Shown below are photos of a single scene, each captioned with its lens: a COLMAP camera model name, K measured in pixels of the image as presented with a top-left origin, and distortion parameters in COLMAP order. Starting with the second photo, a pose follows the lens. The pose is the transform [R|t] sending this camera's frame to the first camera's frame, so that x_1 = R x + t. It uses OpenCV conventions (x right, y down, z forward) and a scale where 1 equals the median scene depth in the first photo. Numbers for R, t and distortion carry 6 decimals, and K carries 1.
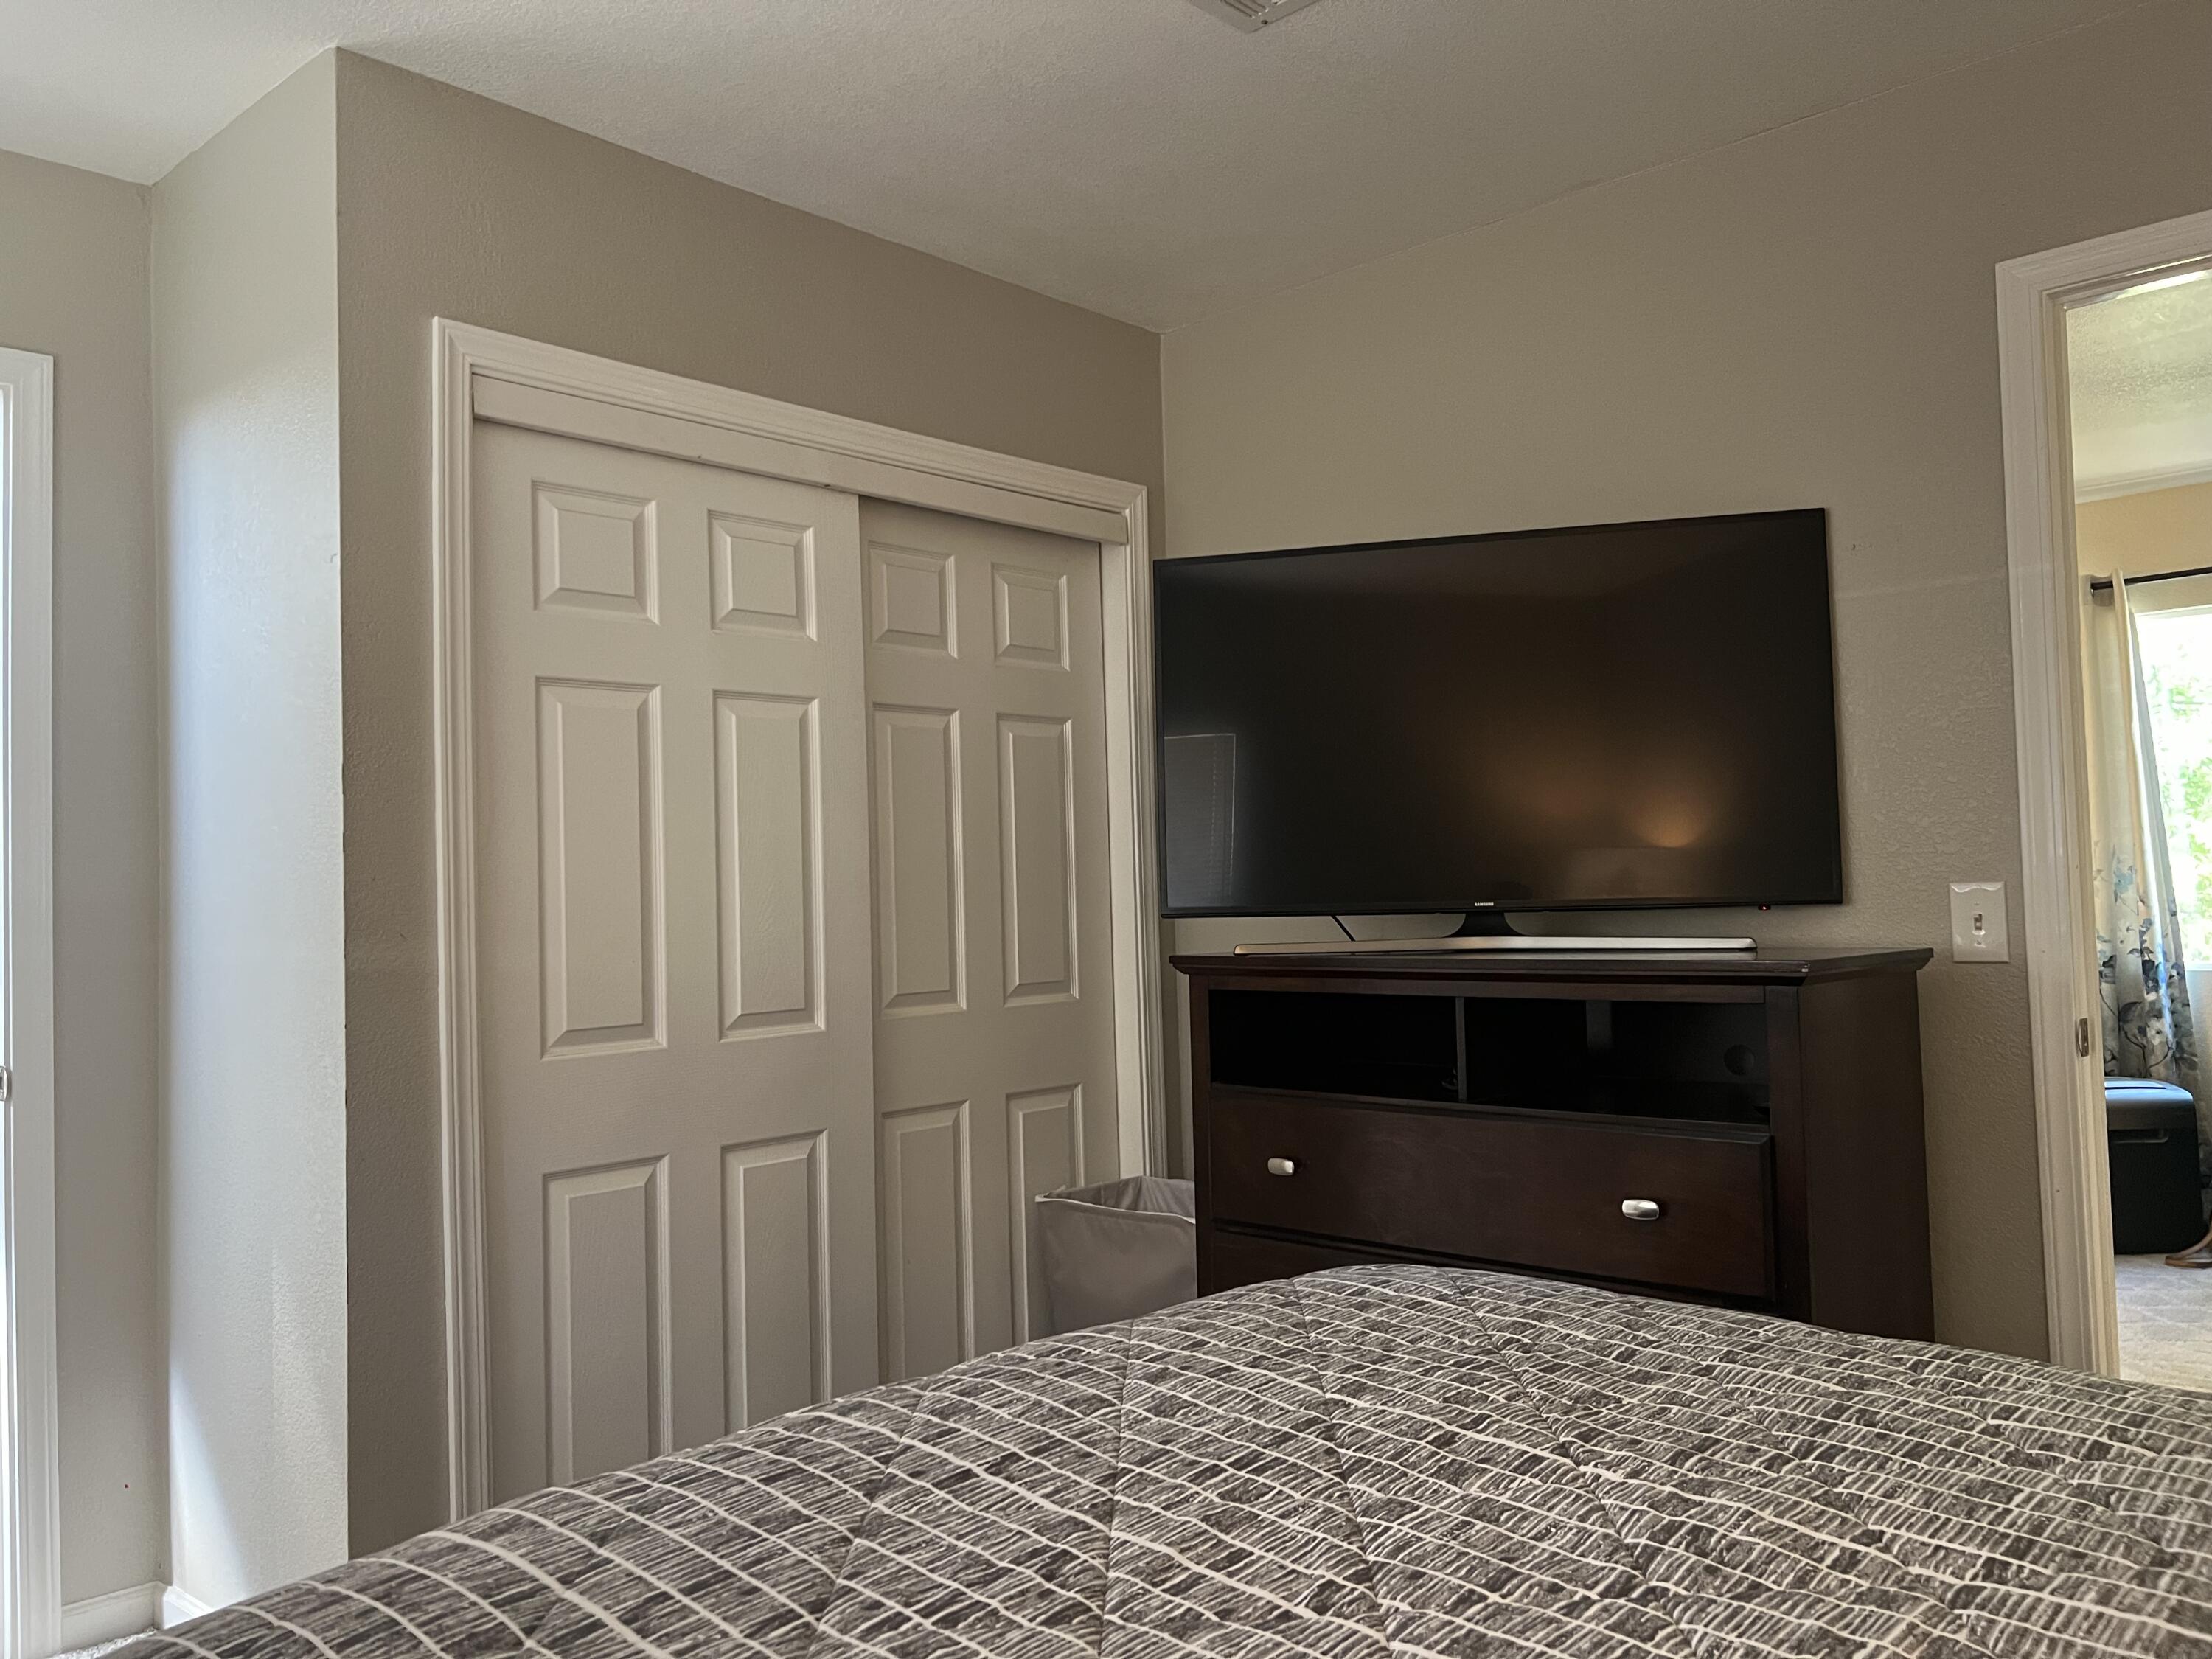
lens RADIAL K [[1670.2, 0, 1113.4], [0, 1670.2, 828.5], [0, 0, 1]] dist [0.059719, -0.079701]
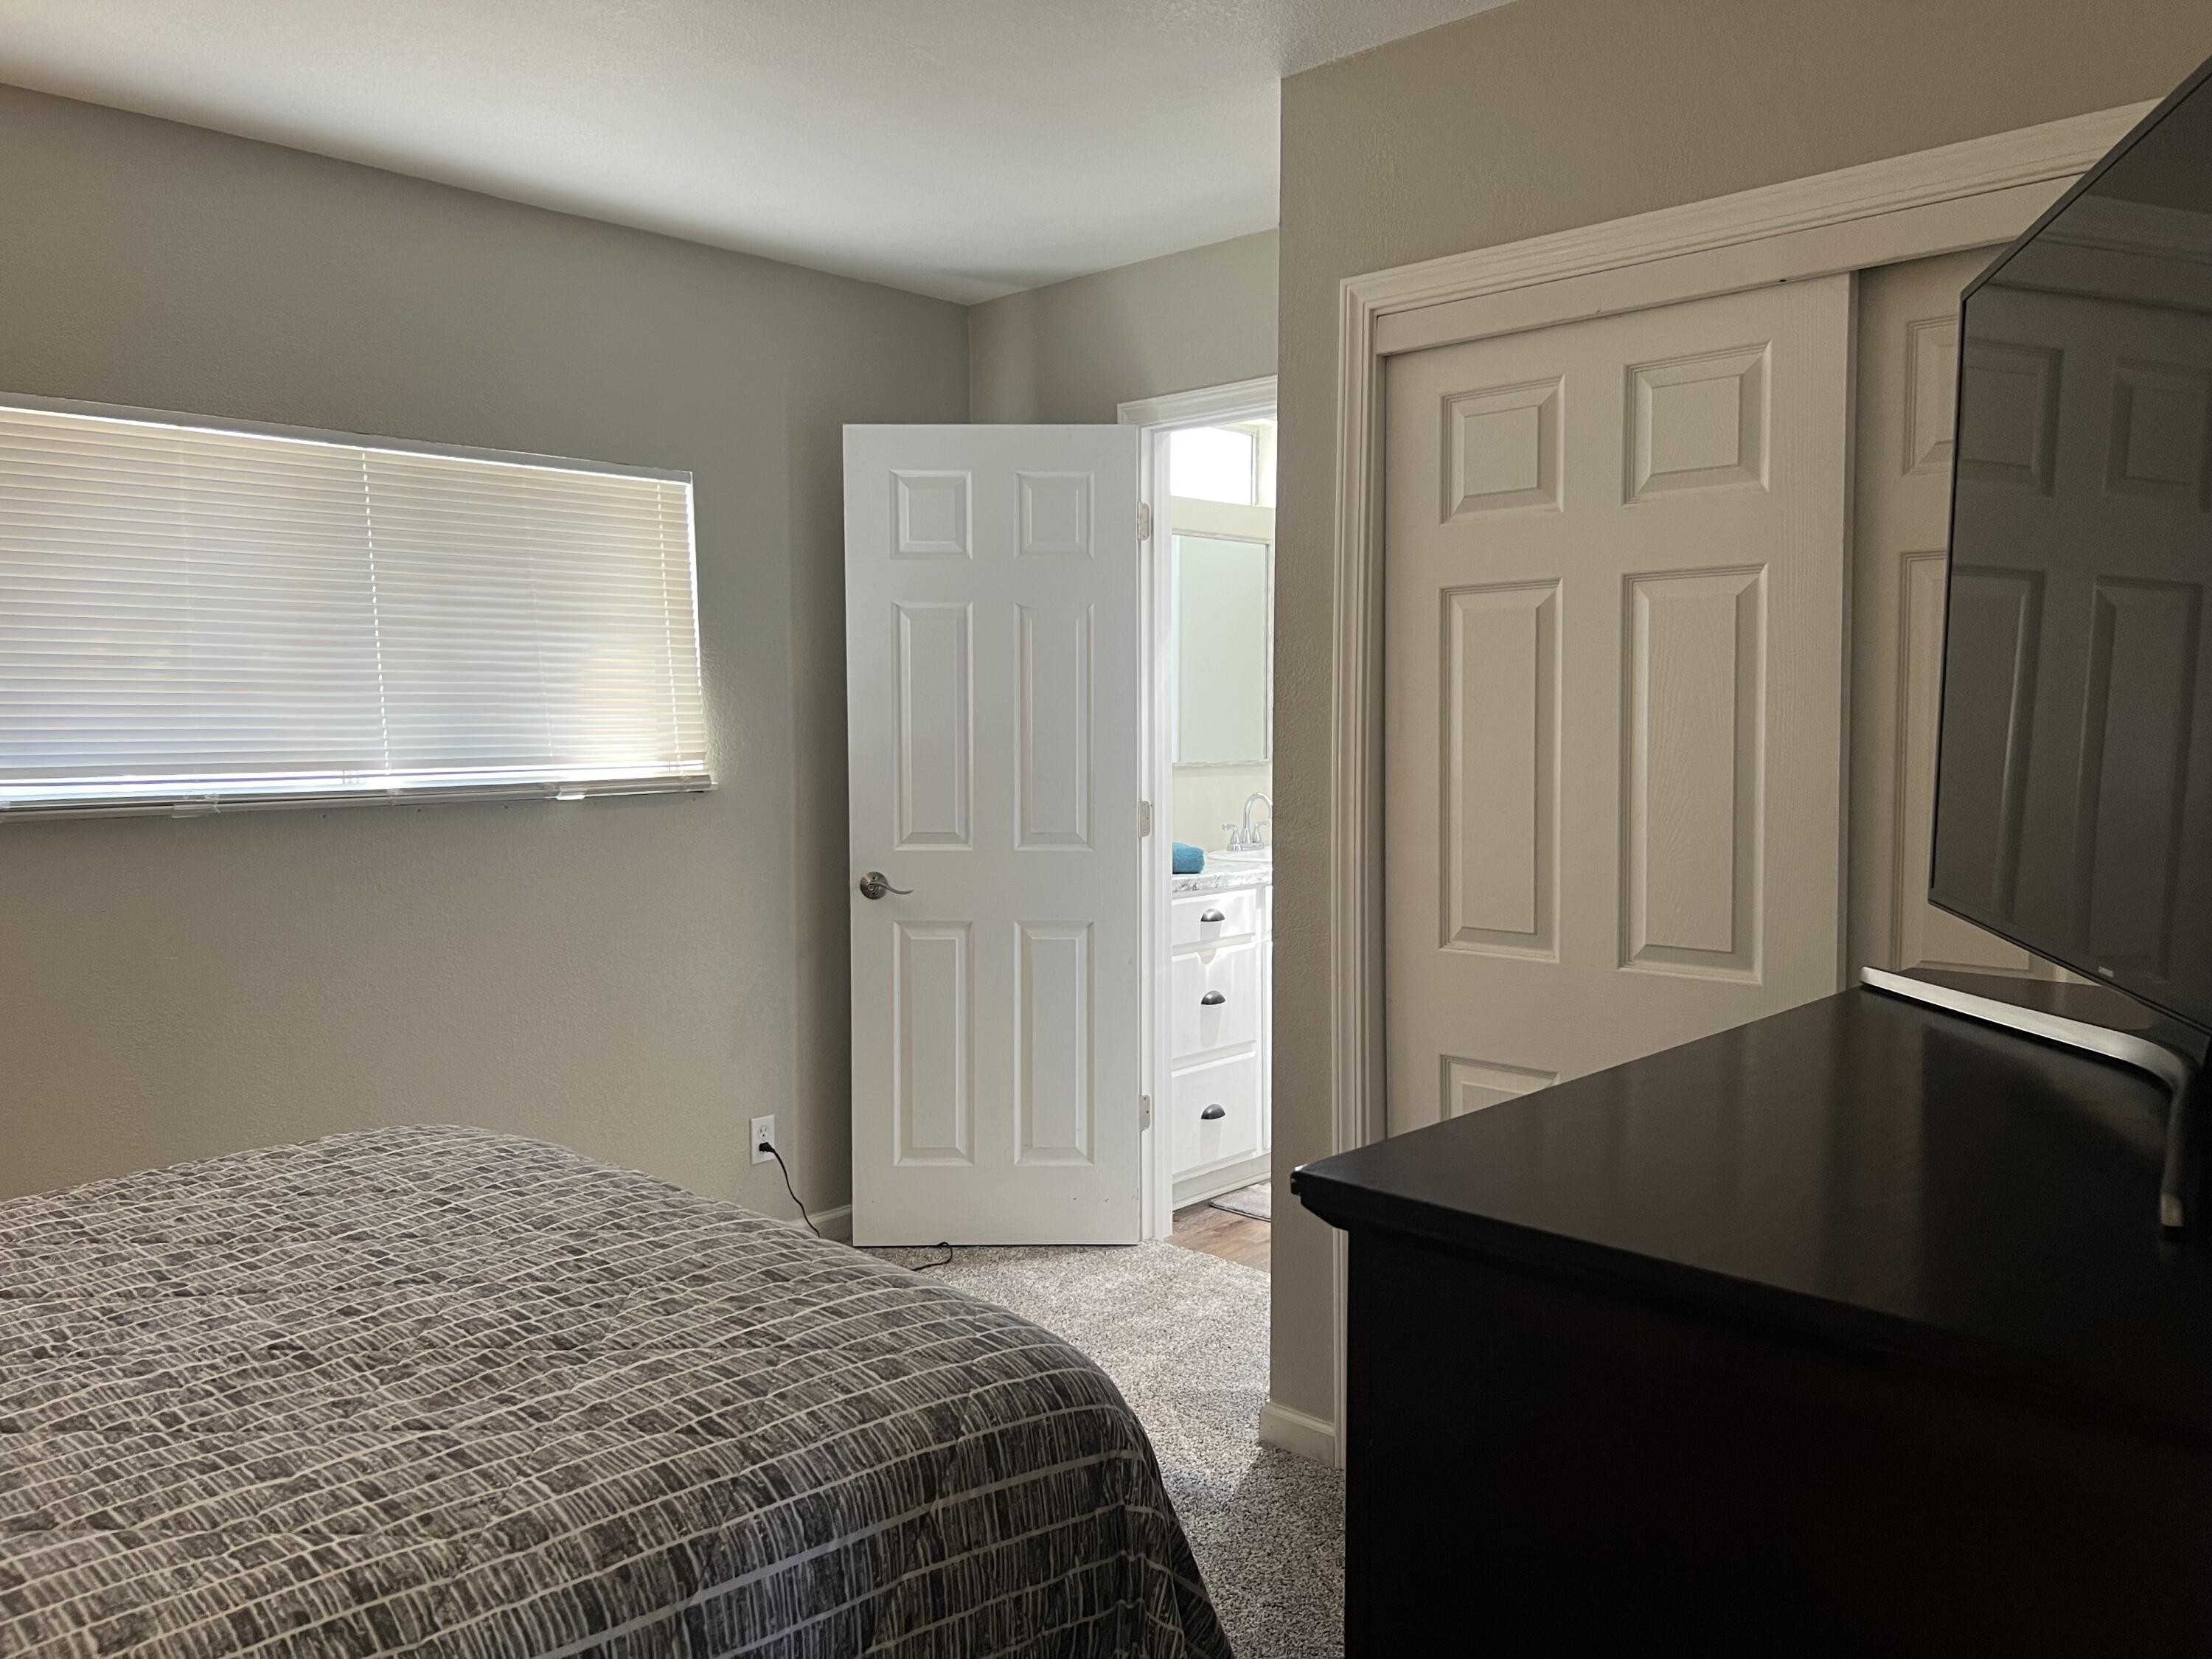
lens RADIAL K [[1670.2, 0, 1111.4], [0, 1670.2, 832.1], [0, 0, 1]] dist [0.059719, -0.079701]
pose [[-0.002930, 0.095613, -0.995414, 0.705025], [0.043625, 0.994483, 0.095395, -0.047526], [0.999044, -0.043145, -0.007084, 0.786325]]
